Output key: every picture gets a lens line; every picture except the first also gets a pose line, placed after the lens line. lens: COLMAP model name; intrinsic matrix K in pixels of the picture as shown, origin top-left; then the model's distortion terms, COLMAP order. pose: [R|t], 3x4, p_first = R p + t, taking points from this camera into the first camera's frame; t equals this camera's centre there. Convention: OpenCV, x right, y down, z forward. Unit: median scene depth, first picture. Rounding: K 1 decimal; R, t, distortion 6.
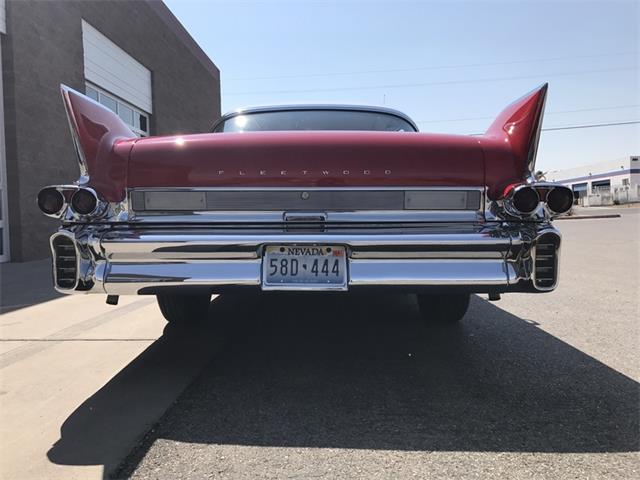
lens RADIAL K [[538.5, 0, 321.1], [0, 538.5, 233.4], [0, 0, 1]] dist [0.039667, -0.039736]
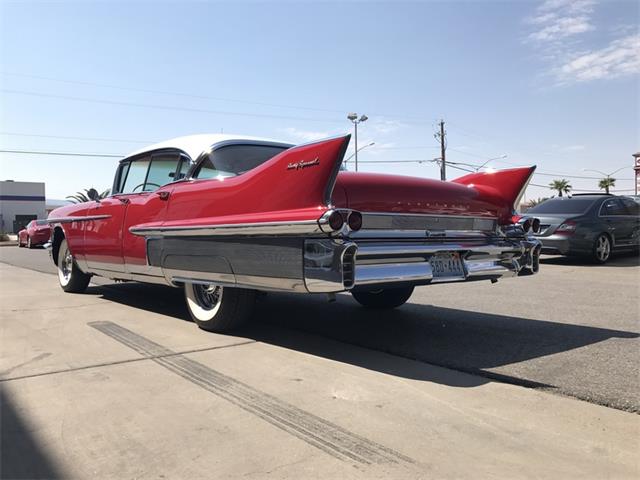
lens RADIAL K [[538.5, 0, 314.1], [0, 538.5, 241.3], [0, 0, 1]] dist [0.039667, -0.039736]
pose [[0.756811, -0.001198, 0.653633, -1.302338], [0.012076, 0.999853, -0.012151, 0.004684], [-0.653523, 0.017089, 0.756714, 0.063398]]
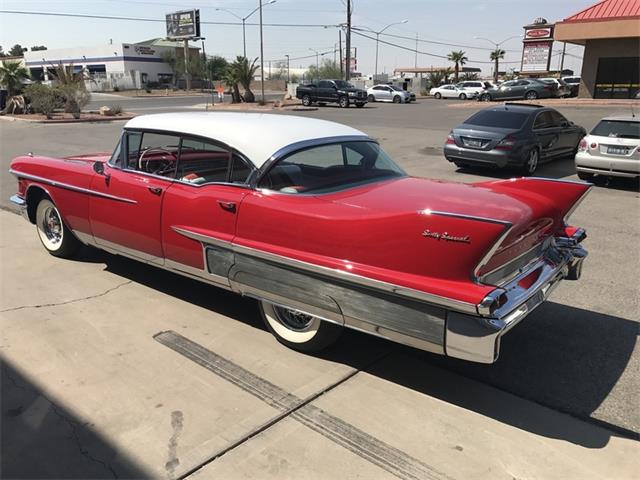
lens RADIAL K [[538.5, 0, 320.2], [0, 538.5, 241.9], [0, 0, 1]] dist [0.039667, -0.039736]
pose [[0.601915, -0.192818, 0.774932, -1.696042], [-0.002488, 0.969954, 0.243276, -0.517723], [-0.798556, -0.148360, 0.583350, 0.546234]]
